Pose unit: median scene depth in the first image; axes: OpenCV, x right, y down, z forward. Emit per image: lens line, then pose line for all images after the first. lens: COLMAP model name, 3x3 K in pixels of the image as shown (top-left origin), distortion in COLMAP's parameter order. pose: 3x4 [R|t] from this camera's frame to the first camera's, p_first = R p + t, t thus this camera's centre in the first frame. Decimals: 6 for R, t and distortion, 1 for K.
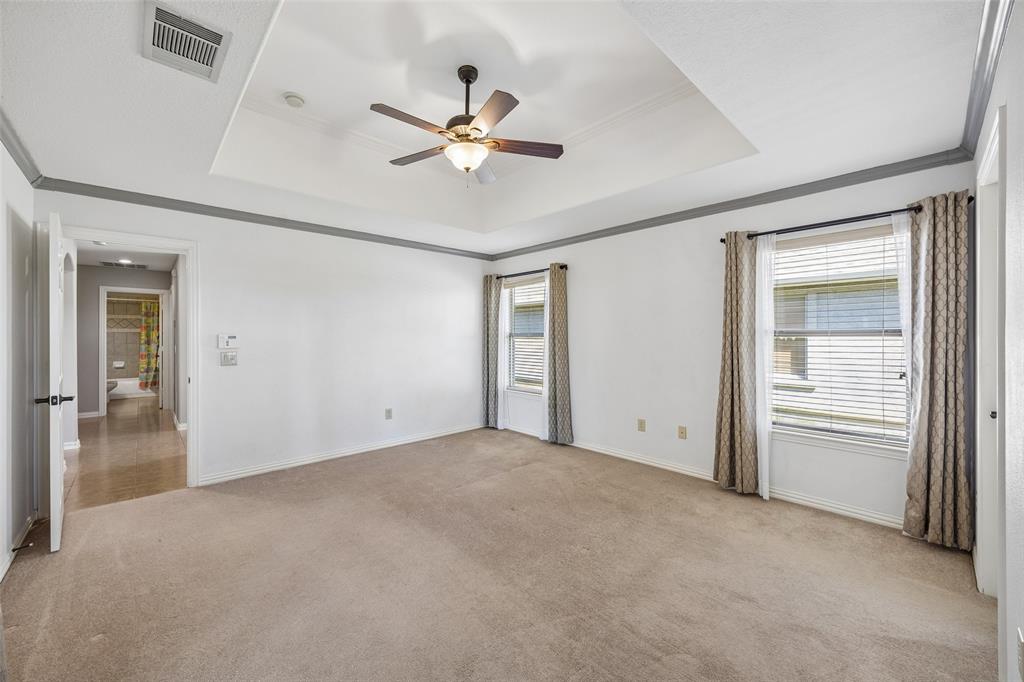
lens RADIAL K [[401.9, 0, 513.1], [0, 401.9, 338.0], [0, 0, 1]] dist [-0.003403, -0.000610]
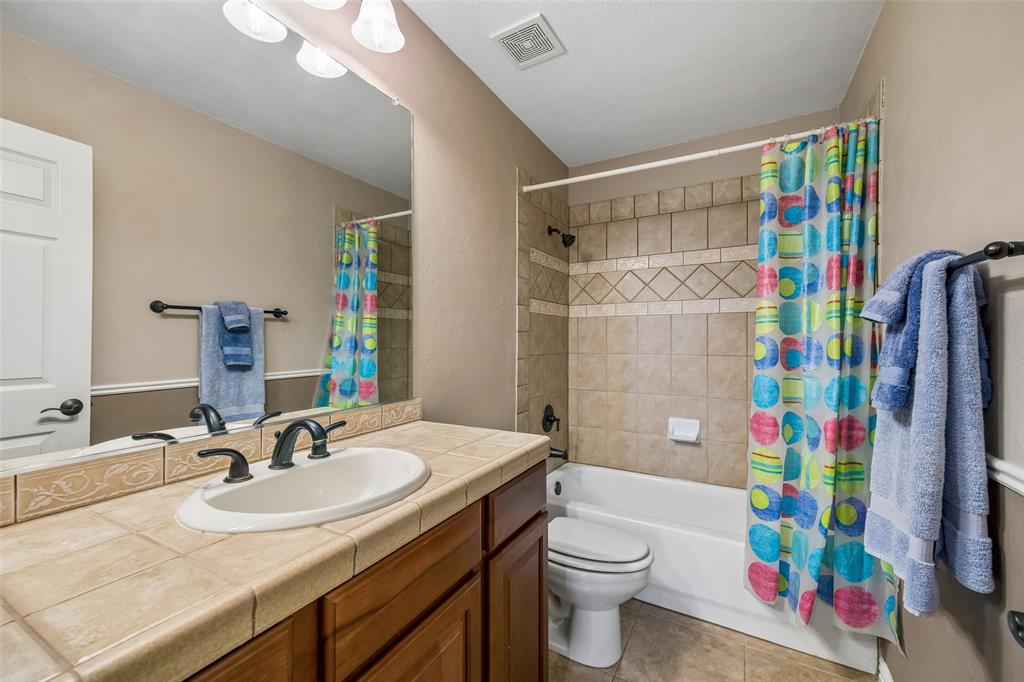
lens RADIAL K [[401.9, 0, 516.0], [0, 401.9, 340.5], [0, 0, 1]] dist [-0.003403, -0.000610]
pose [[0.308513, 0.001027, -0.951220, -0.759819], [-0.001909, 0.999998, 0.000460, 0.004137], [0.951218, 0.001674, 0.308514, 0.807529]]
